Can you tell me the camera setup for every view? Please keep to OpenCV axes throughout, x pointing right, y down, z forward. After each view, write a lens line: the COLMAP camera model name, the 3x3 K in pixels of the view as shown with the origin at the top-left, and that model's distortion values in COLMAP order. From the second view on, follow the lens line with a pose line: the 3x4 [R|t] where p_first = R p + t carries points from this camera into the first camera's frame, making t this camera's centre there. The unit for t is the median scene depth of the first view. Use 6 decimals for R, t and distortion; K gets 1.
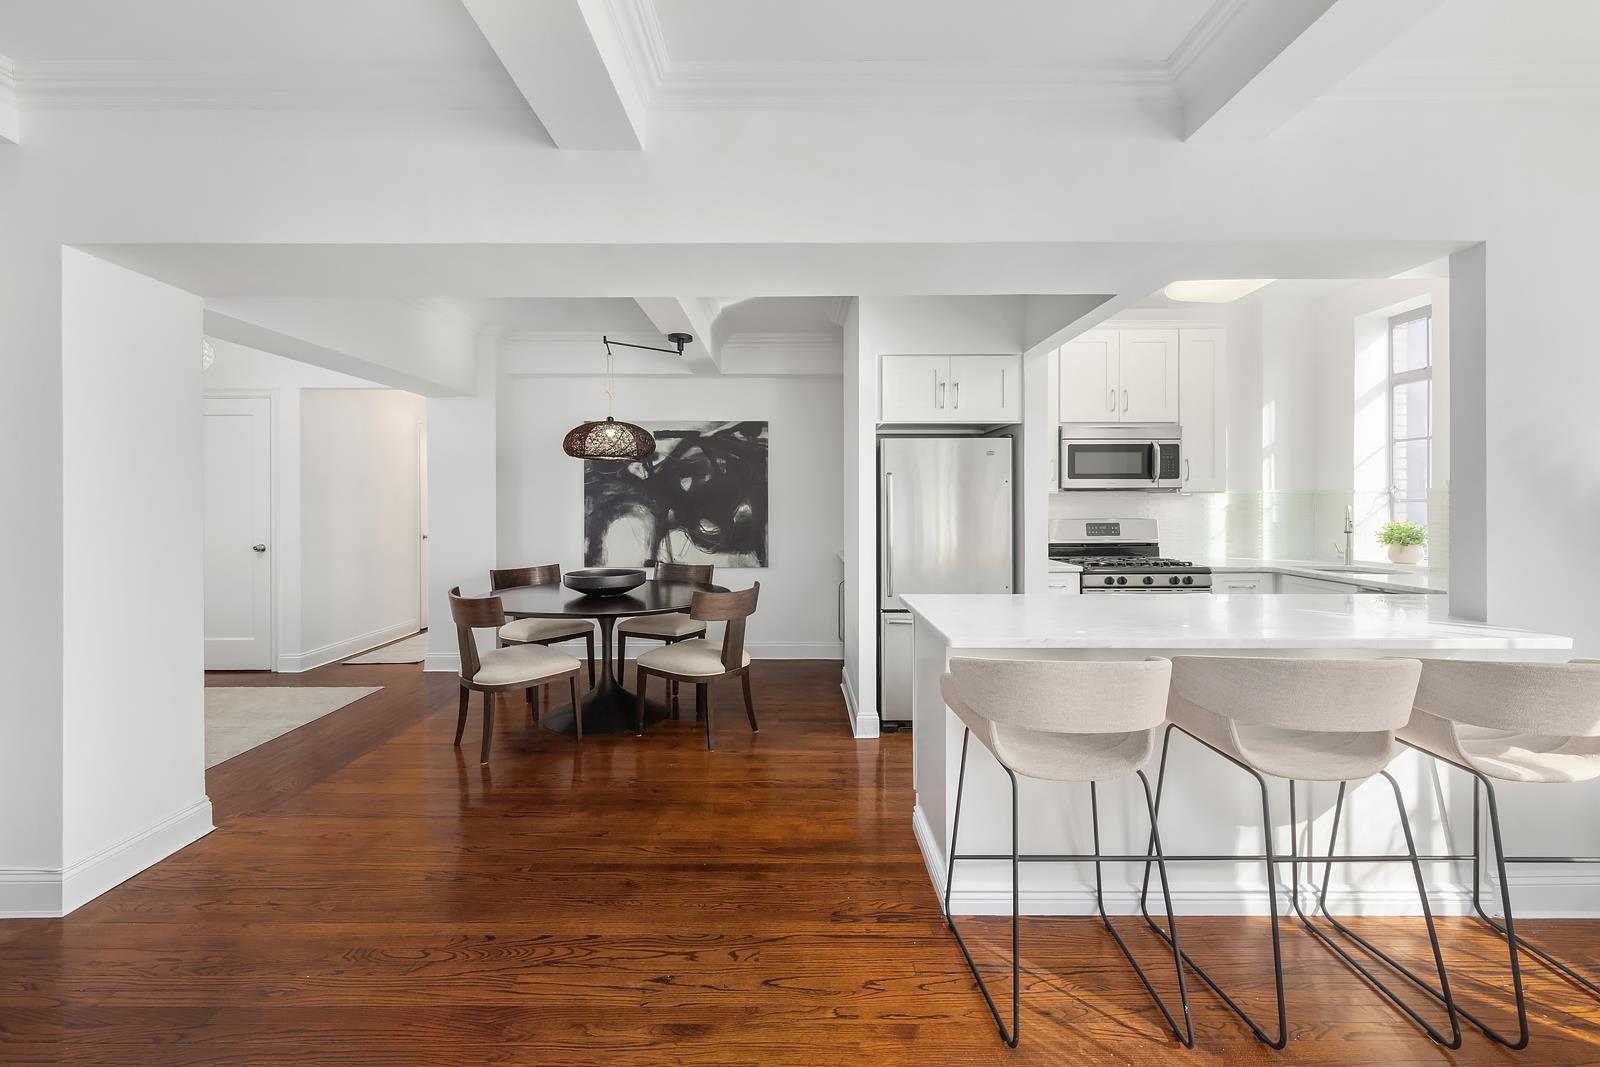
lens RADIAL K [[668.1, 0, 800.6], [0, 668.1, 520.7], [0, 0, 1]] dist [-0.003185, -0.000215]
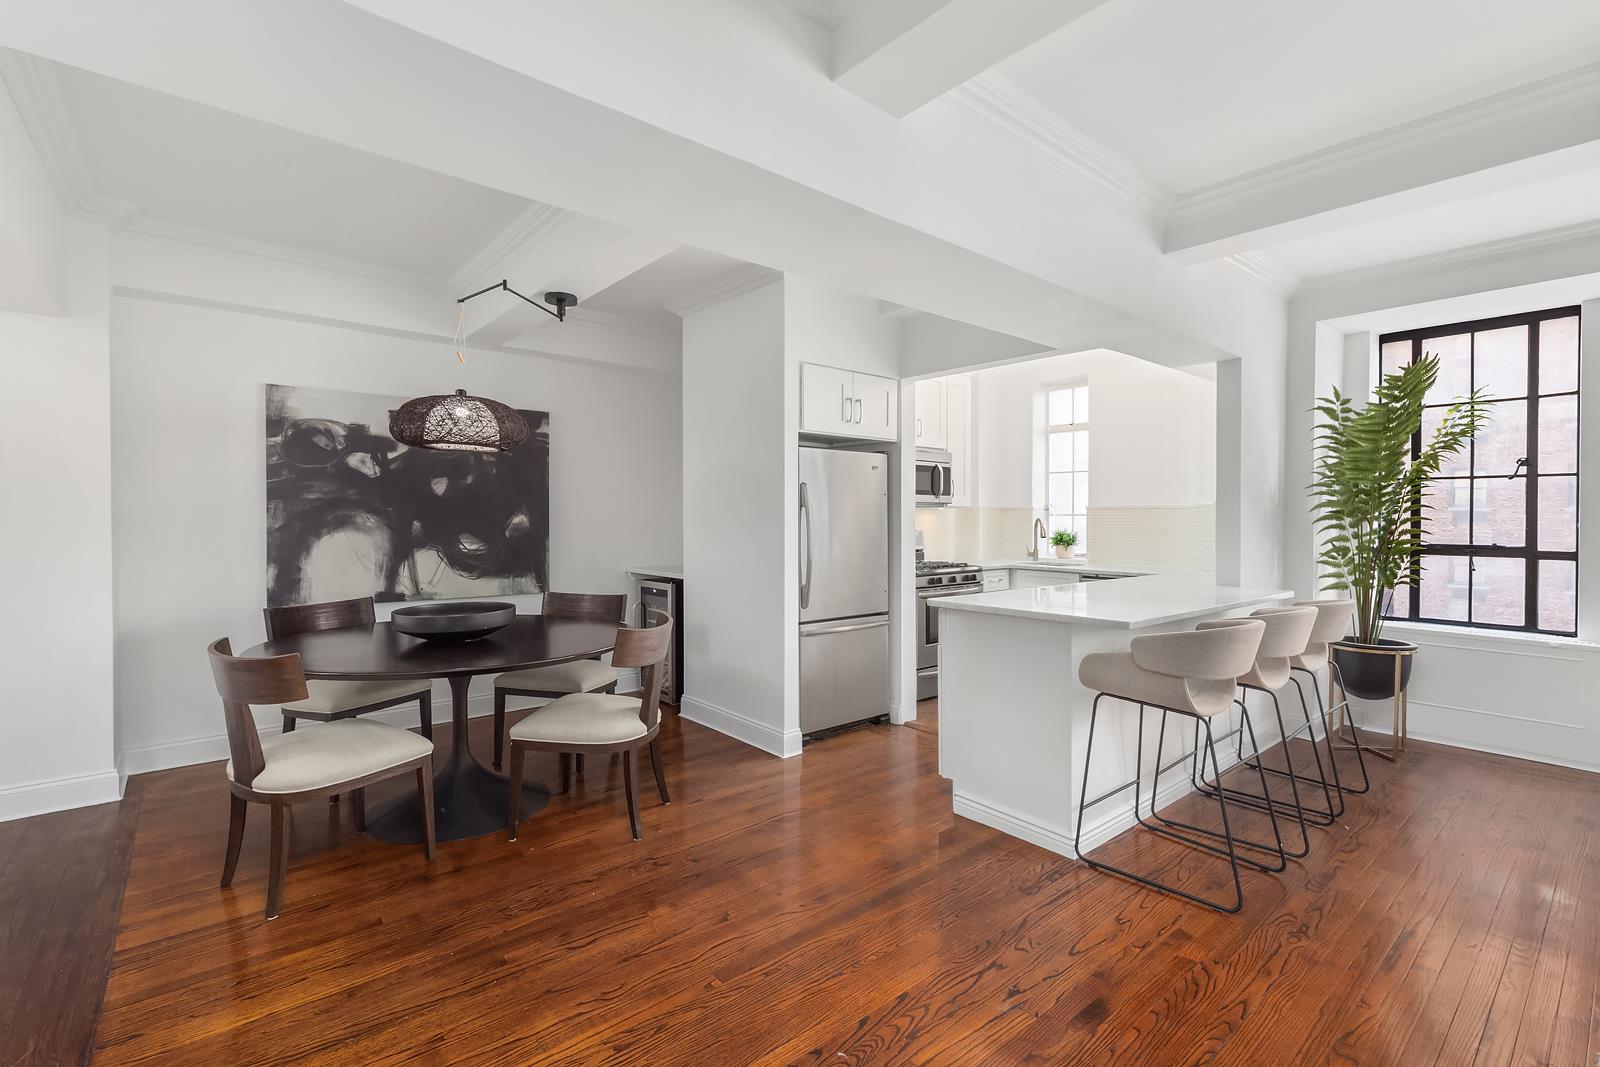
lens RADIAL K [[720.4, 0, 803.9], [0, 720.4, 538.4], [0, 0, 1]] dist [0.002361, 0.000517]
pose [[0.763439, -0.013205, 0.645745, -0.401328], [0.013564, 0.999898, 0.004411, 0.004999], [-0.645737, 0.005392, 0.763541, 0.139321]]
